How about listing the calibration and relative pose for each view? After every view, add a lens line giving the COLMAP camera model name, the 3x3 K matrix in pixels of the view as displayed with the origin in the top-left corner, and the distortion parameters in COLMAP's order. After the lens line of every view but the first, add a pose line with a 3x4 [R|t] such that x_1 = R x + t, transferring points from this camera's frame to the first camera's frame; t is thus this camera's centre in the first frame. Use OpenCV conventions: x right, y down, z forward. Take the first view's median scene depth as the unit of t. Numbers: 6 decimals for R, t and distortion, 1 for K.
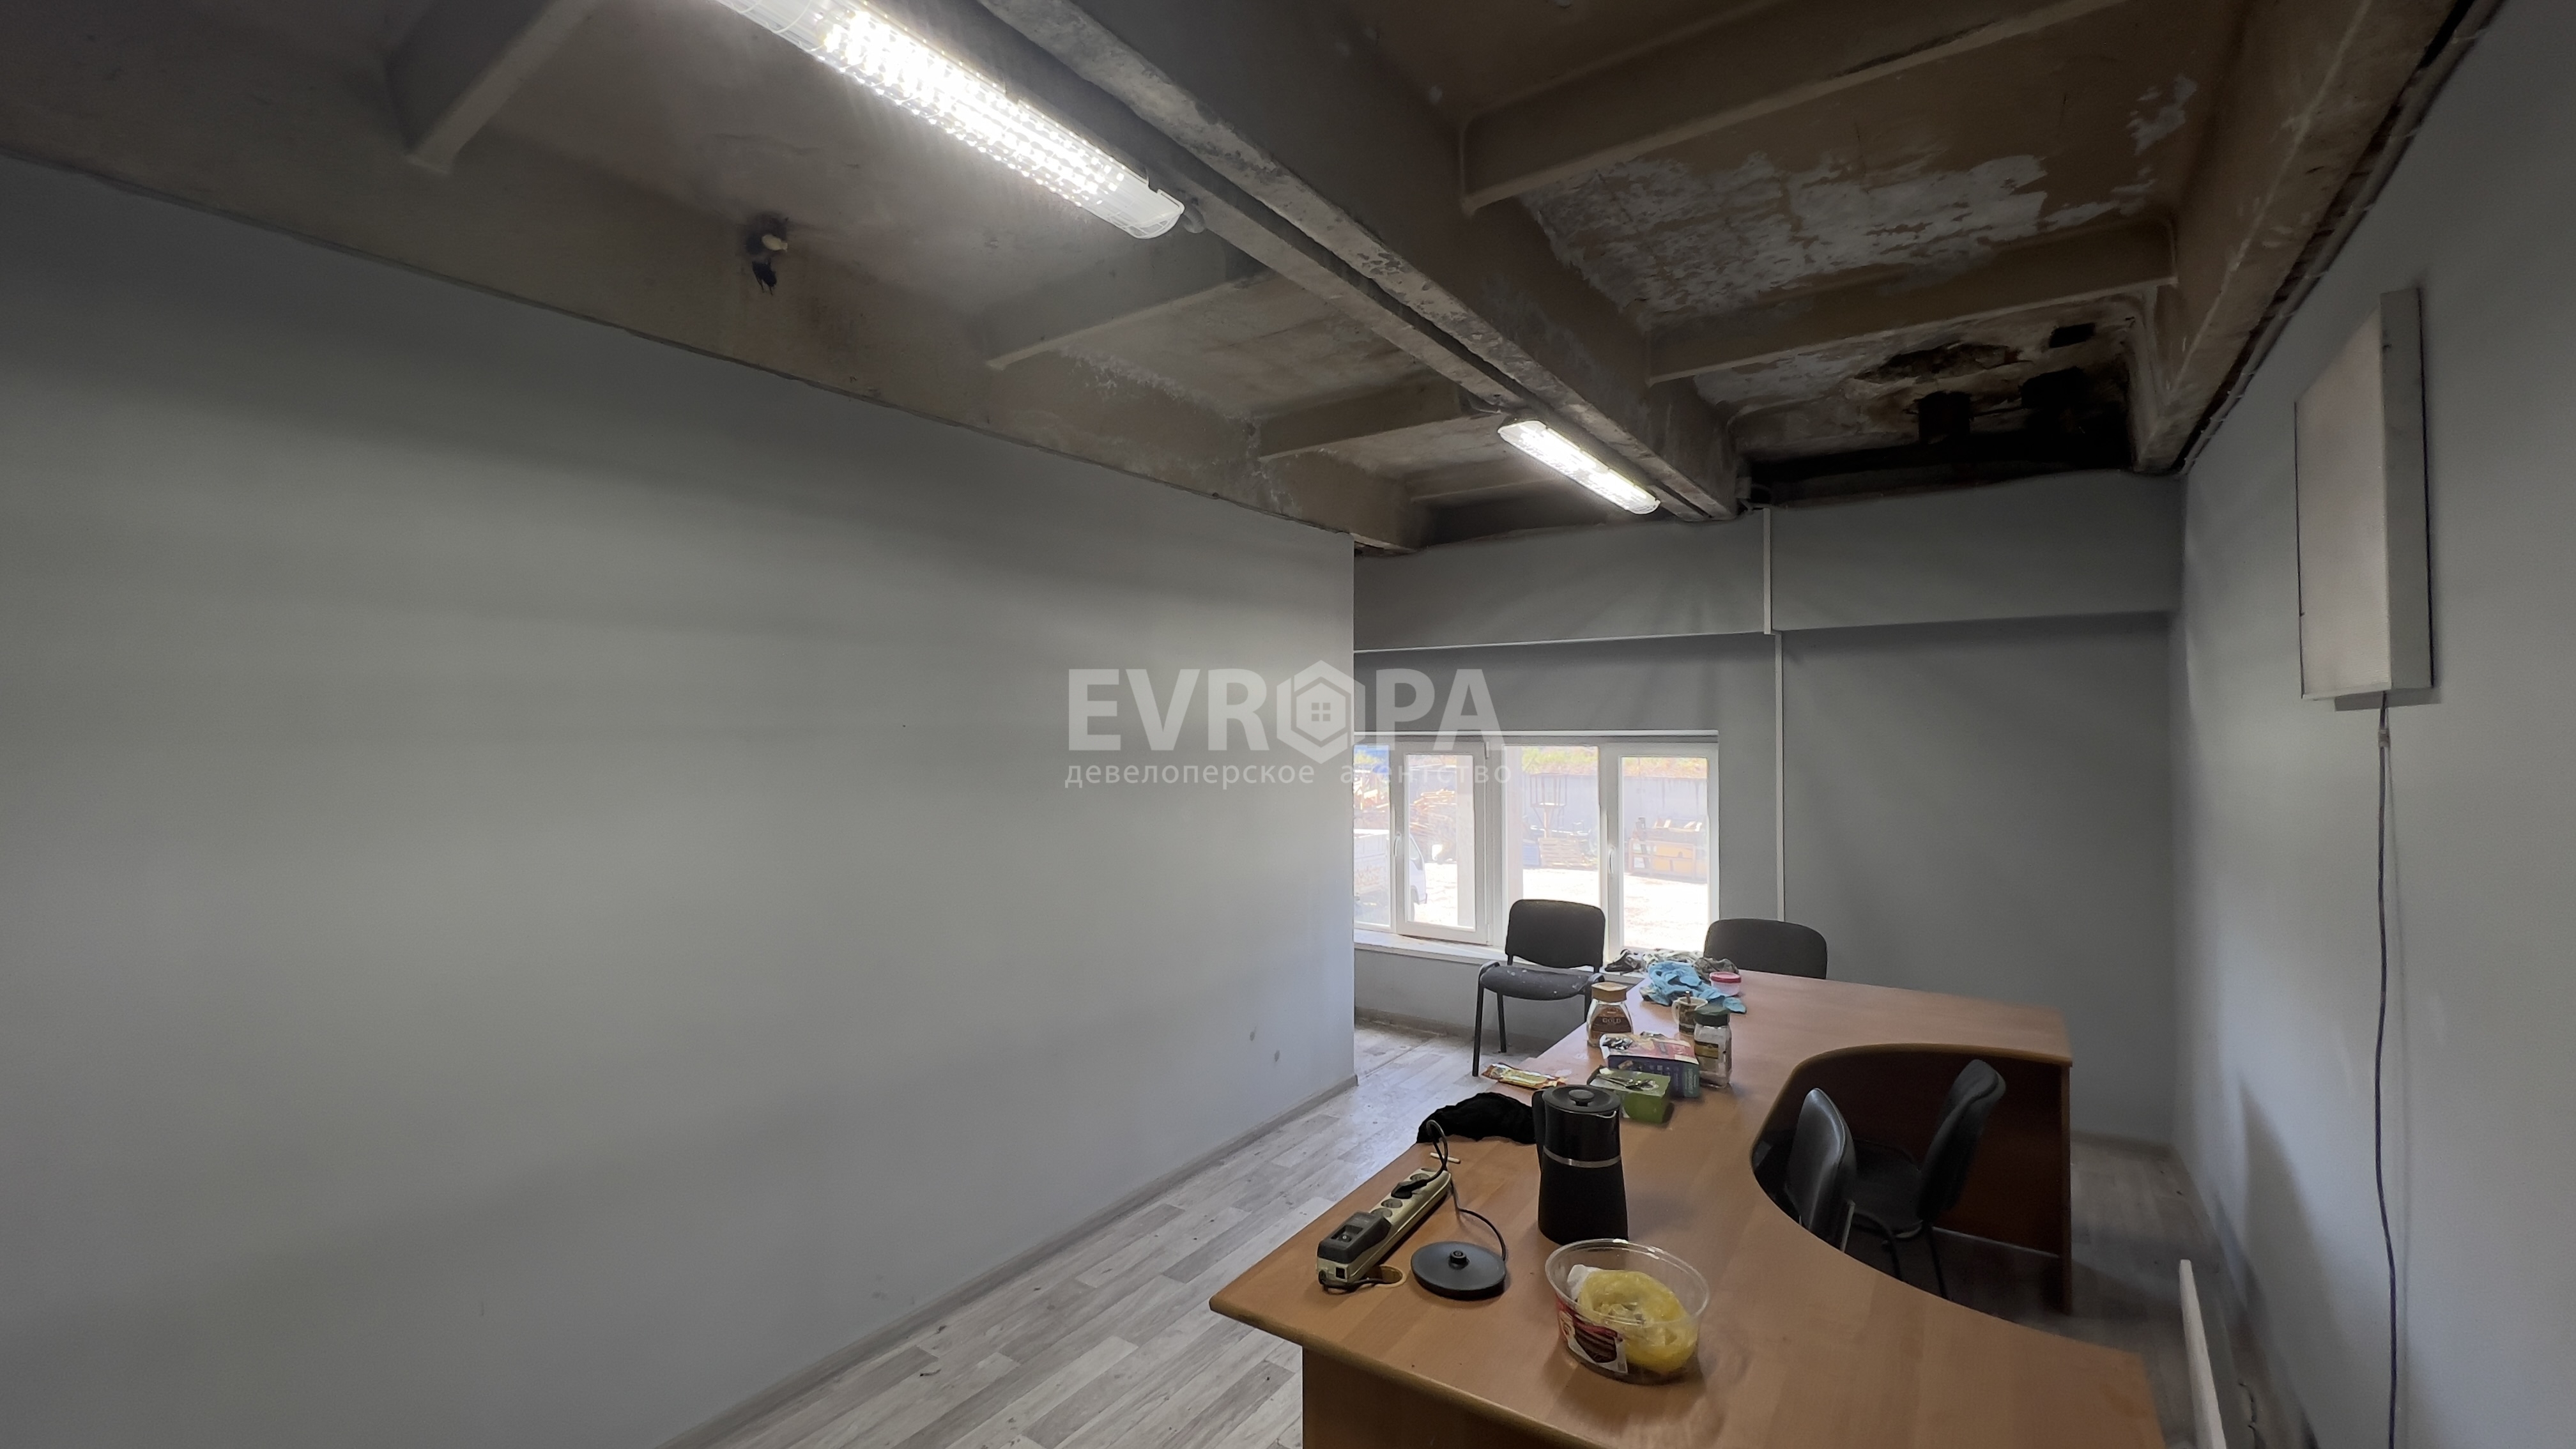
lens RADIAL K [[1027.2, 0, 1276.7], [0, 1027.2, 715.5], [0, 0, 1]] dist [0.000936, 0.000107]
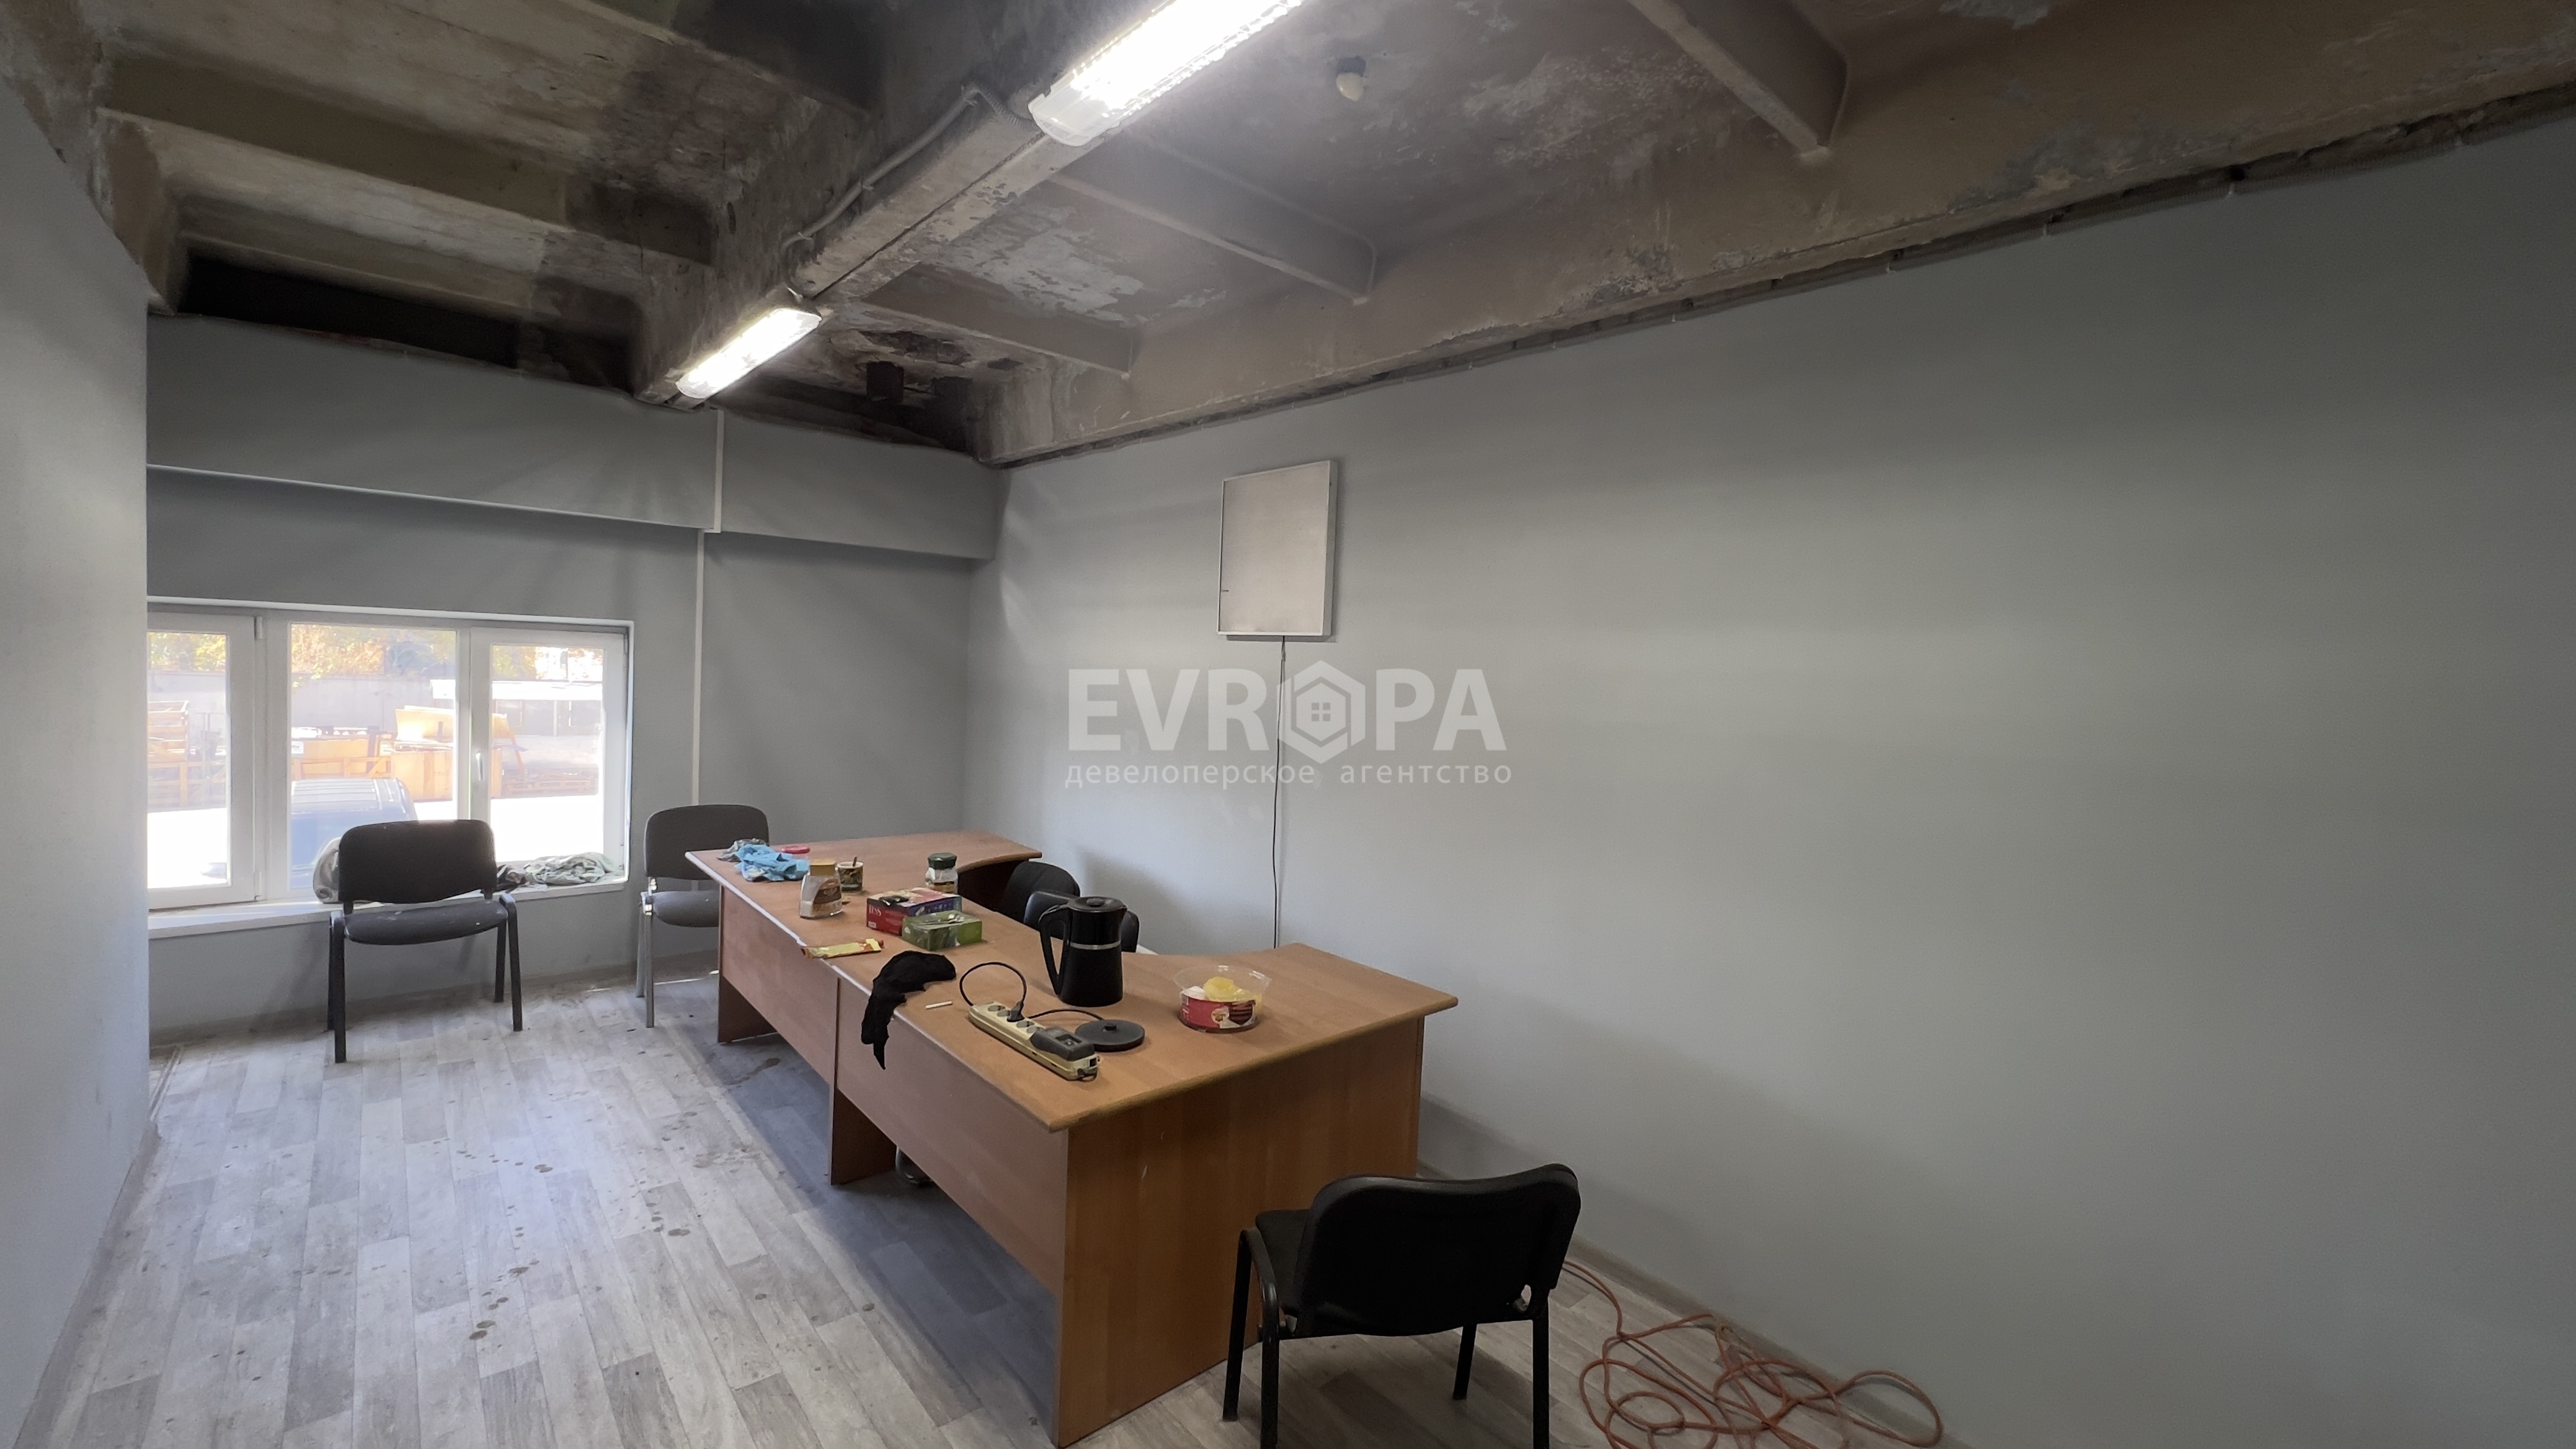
lens RADIAL K [[1027.2, 0, 1281.7], [0, 1027.2, 718.2], [0, 0, 1]] dist [0.000936, 0.000107]
pose [[0.231262, -0.039422, 0.972093, -0.399959], [-0.064714, 0.996343, 0.055801, 0.012340], [-0.970737, -0.075813, 0.227865, 0.188936]]
